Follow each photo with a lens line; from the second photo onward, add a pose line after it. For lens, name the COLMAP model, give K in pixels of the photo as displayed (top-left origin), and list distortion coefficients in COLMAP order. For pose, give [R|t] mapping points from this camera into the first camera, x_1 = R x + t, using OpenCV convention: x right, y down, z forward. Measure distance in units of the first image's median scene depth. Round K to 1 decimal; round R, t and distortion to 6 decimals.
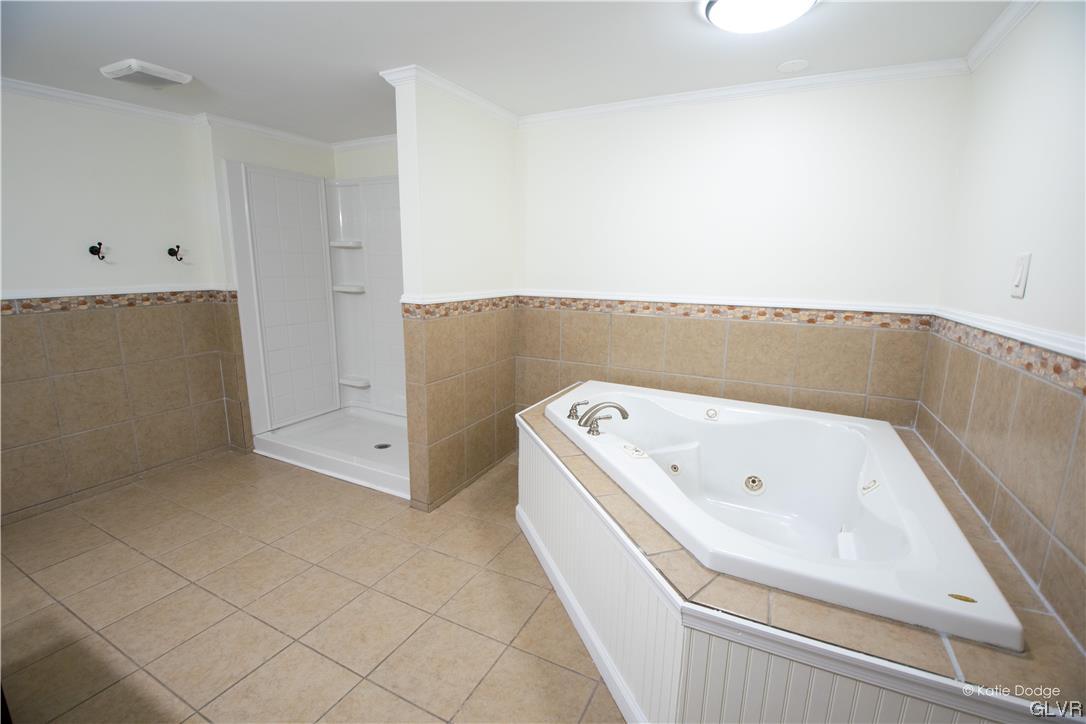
lens RADIAL K [[477.3, 0, 544.2], [0, 477.3, 358.6], [0, 0, 1]] dist [-0.005363, -0.011951]
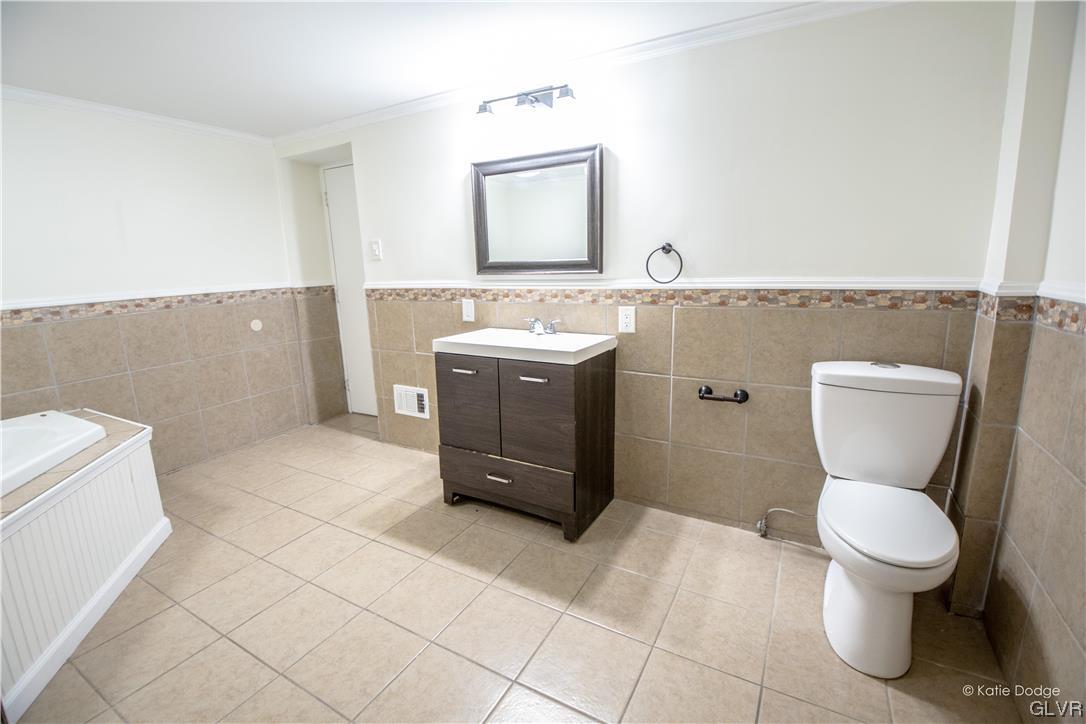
lens RADIAL K [[477.3, 0, 538.5], [0, 477.3, 359.9], [0, 0, 1]] dist [-0.005363, -0.011951]
pose [[-0.998393, 0.013708, 0.054980, -0.653376], [0.033373, 0.926403, 0.375051, -0.204422], [-0.045792, 0.376283, -0.925372, 1.174319]]
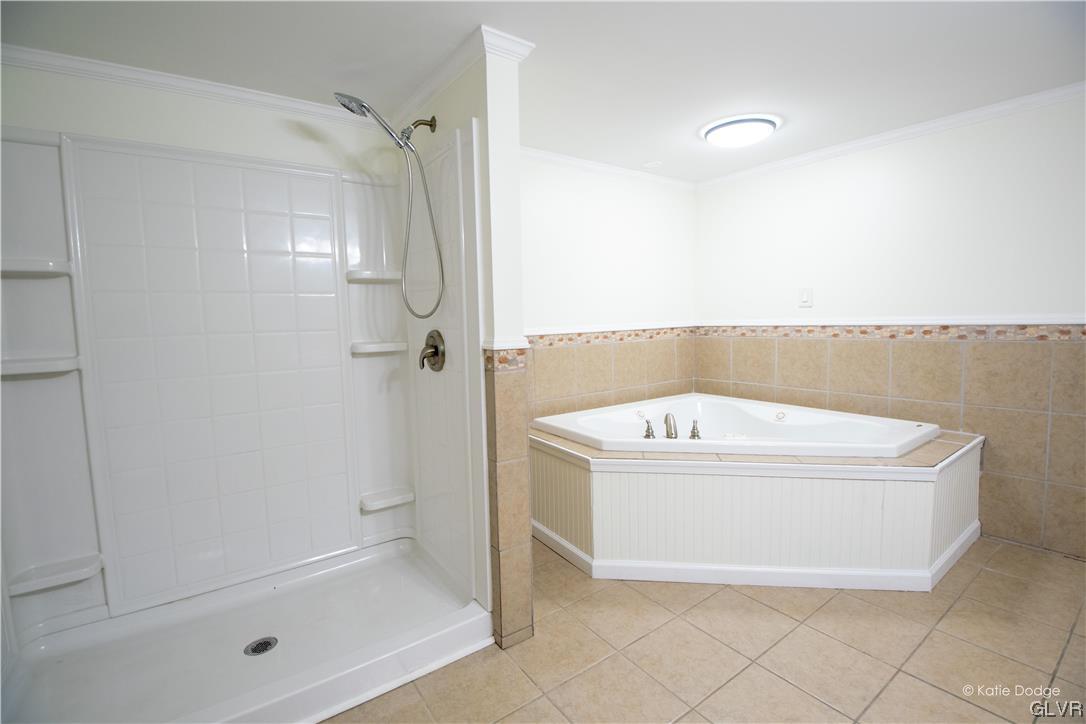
lens RADIAL K [[477.3, 0, 537.9], [0, 477.3, 358.0], [0, 0, 1]] dist [-0.005363, -0.011951]
pose [[0.472576, -0.105623, 0.874938, -0.854354], [0.198942, 0.979951, 0.010847, -0.098082], [-0.858542, 0.168936, 0.484114, 0.589930]]
